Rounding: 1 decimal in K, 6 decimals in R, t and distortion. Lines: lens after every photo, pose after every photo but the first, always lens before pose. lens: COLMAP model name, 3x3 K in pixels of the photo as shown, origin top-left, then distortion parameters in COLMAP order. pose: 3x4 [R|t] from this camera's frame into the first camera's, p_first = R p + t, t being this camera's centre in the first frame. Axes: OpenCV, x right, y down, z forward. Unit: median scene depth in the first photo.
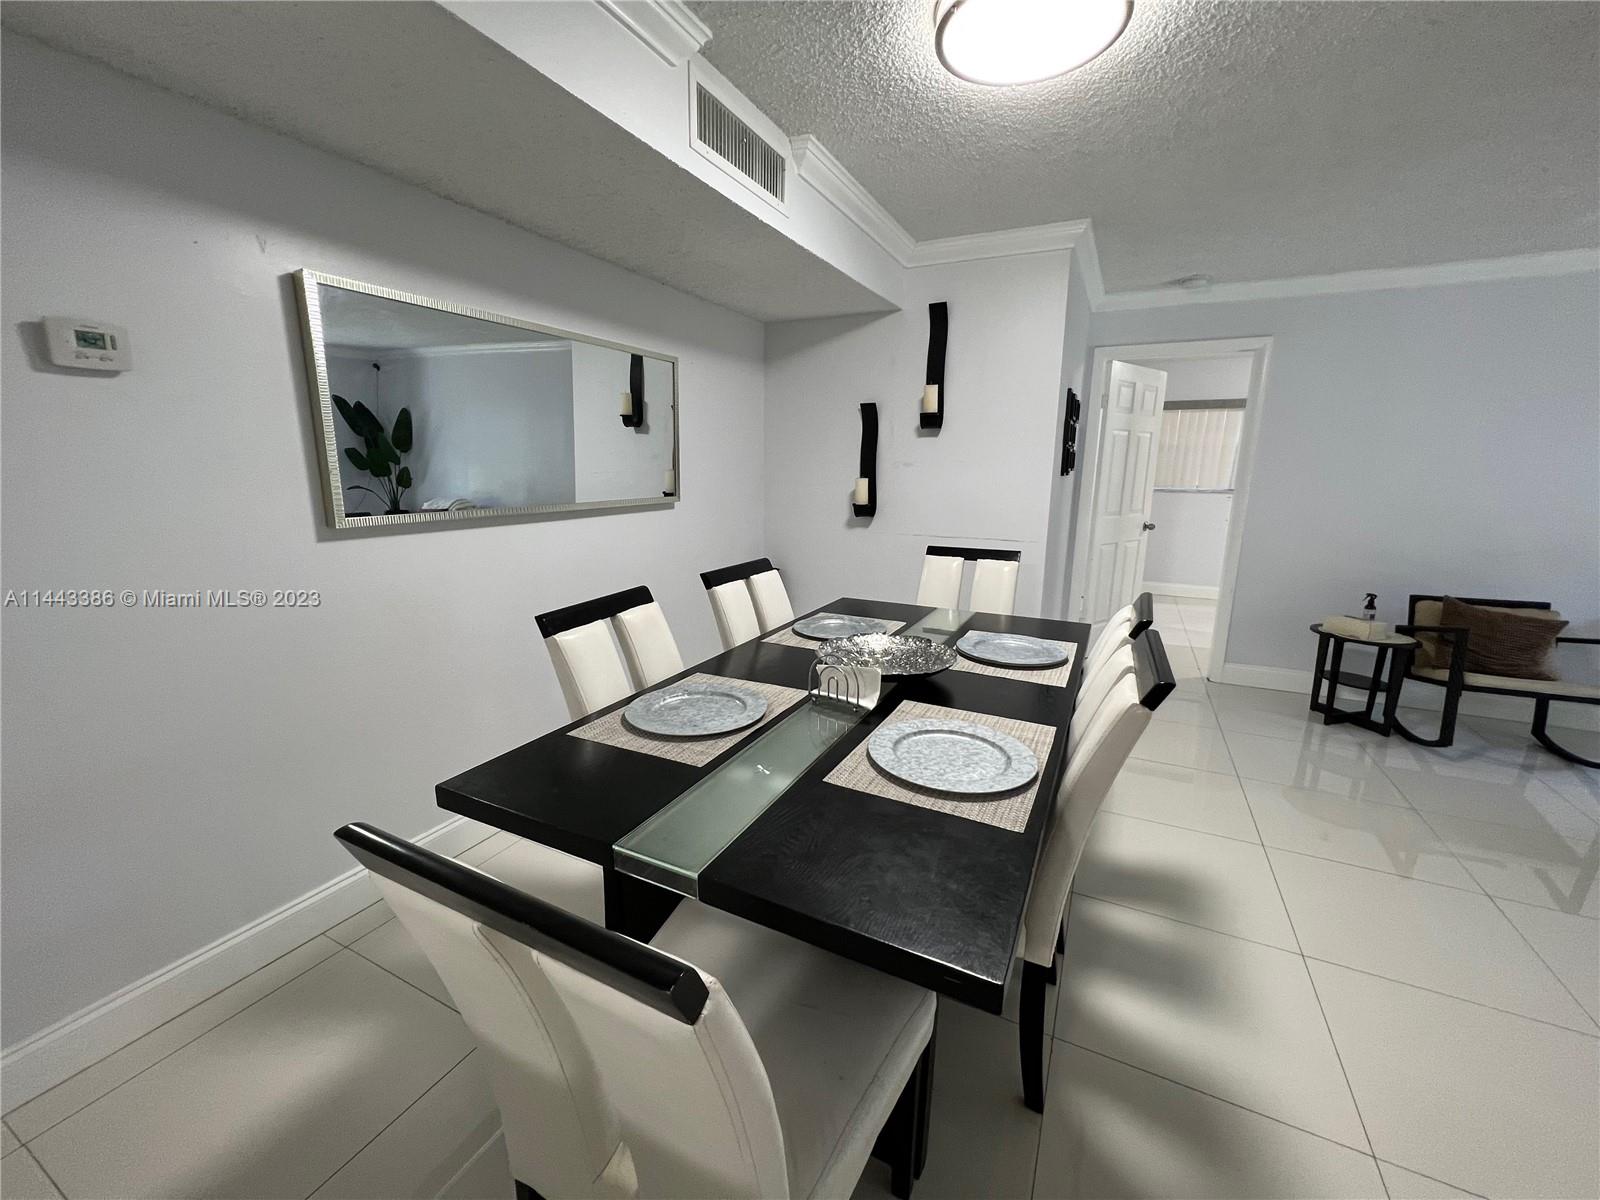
lens RADIAL K [[646.1, 0, 799.9], [0, 646.1, 591.6], [0, 0, 1]] dist [-0.002026, 0.000123]
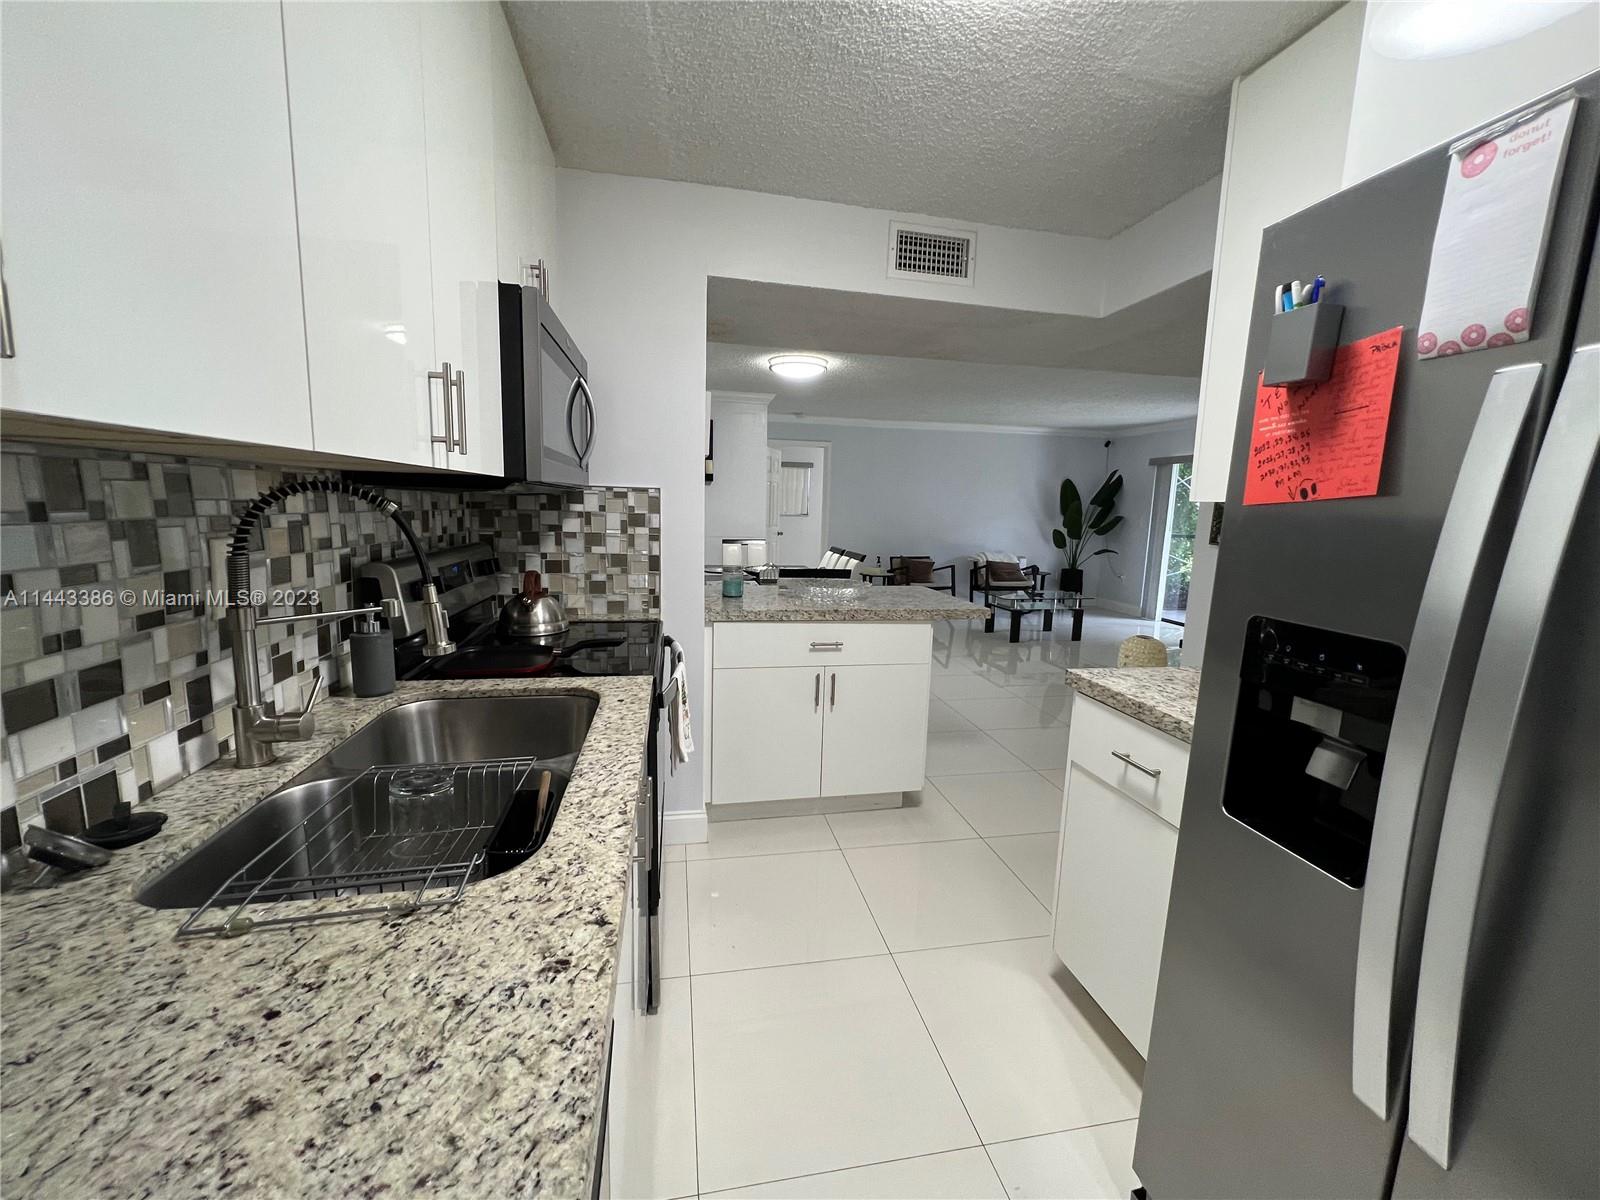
lens RADIAL K [[646.1, 0, 796.4], [0, 646.1, 603.6], [0, 0, 1]] dist [-0.002026, 0.000123]
pose [[0.793774, -0.082856, 0.602543, -1.067385], [0.095767, 0.995346, 0.010711, 0.163733], [-0.600626, 0.049202, 0.798014, -0.938871]]
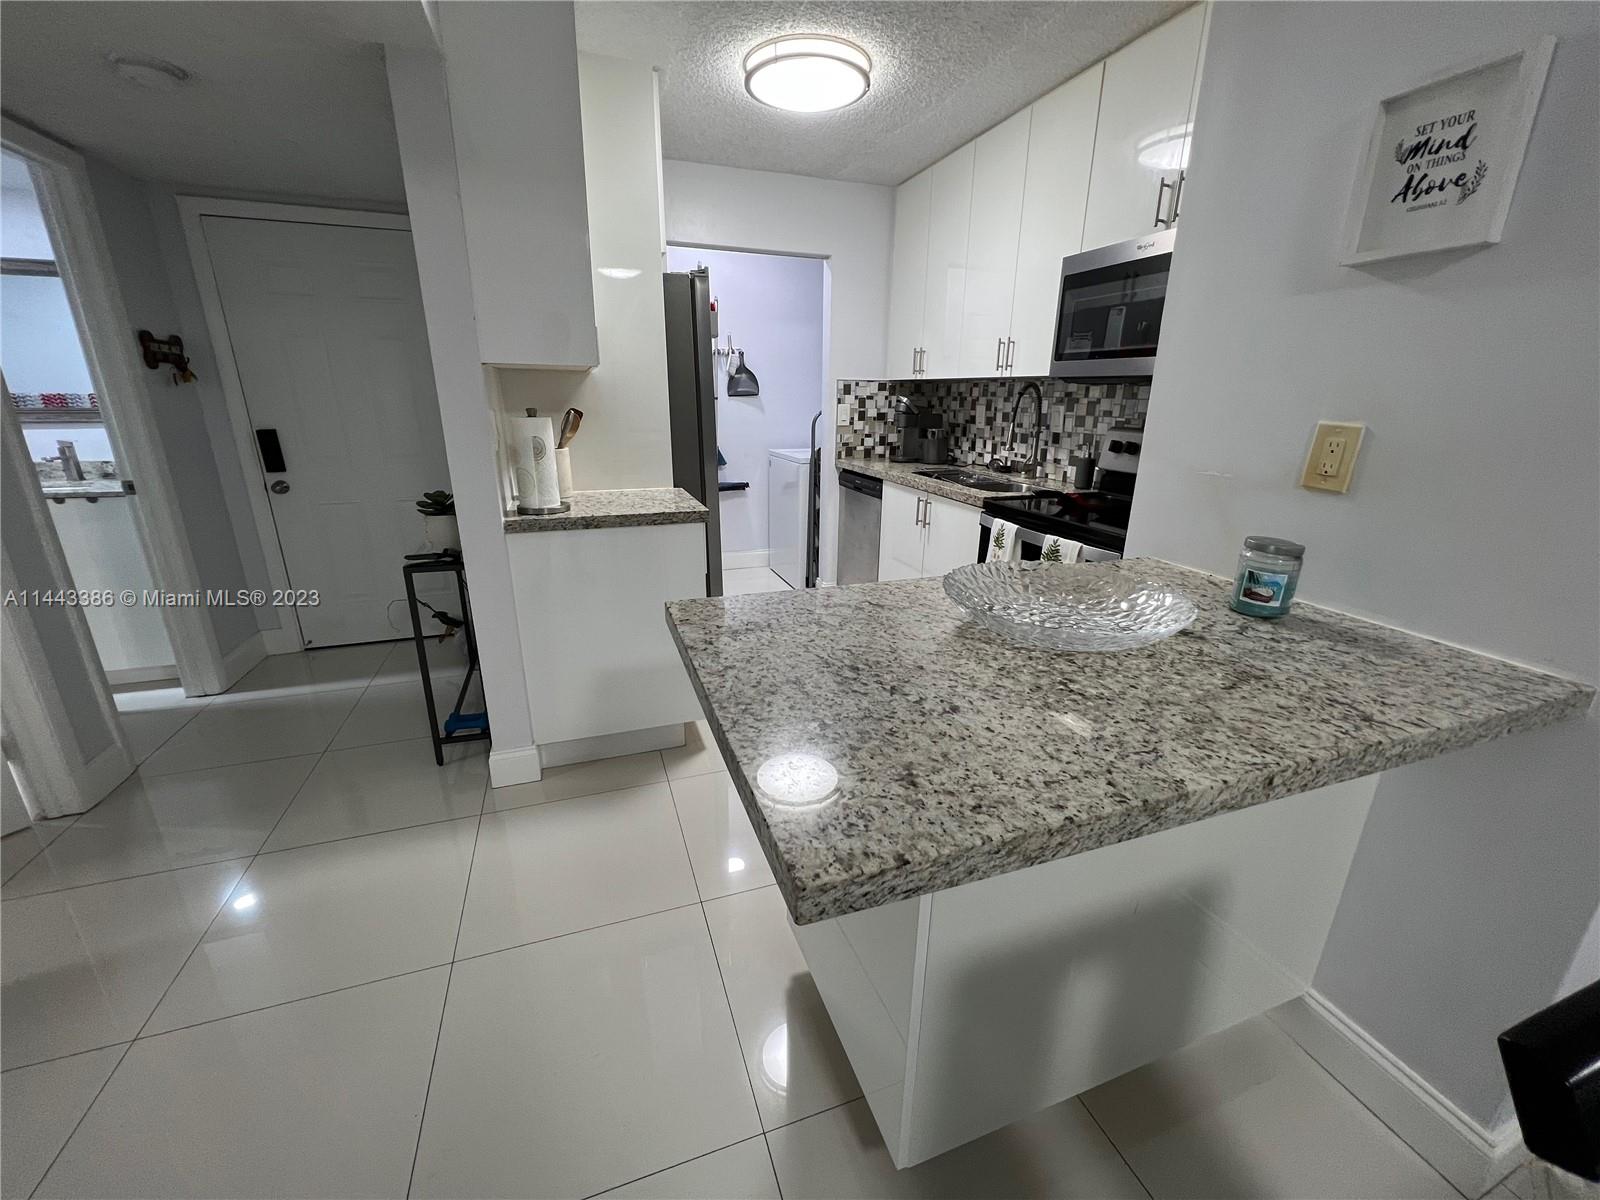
lens RADIAL K [[646.1, 0, 797.9], [0, 646.1, 600.4], [0, 0, 1]] dist [-0.002026, 0.000123]
pose [[-0.697015, 0.198718, -0.688972, 1.066745], [-0.155495, 0.896081, 0.415764, -0.136676], [0.699994, 0.396925, -0.593682, 0.932730]]
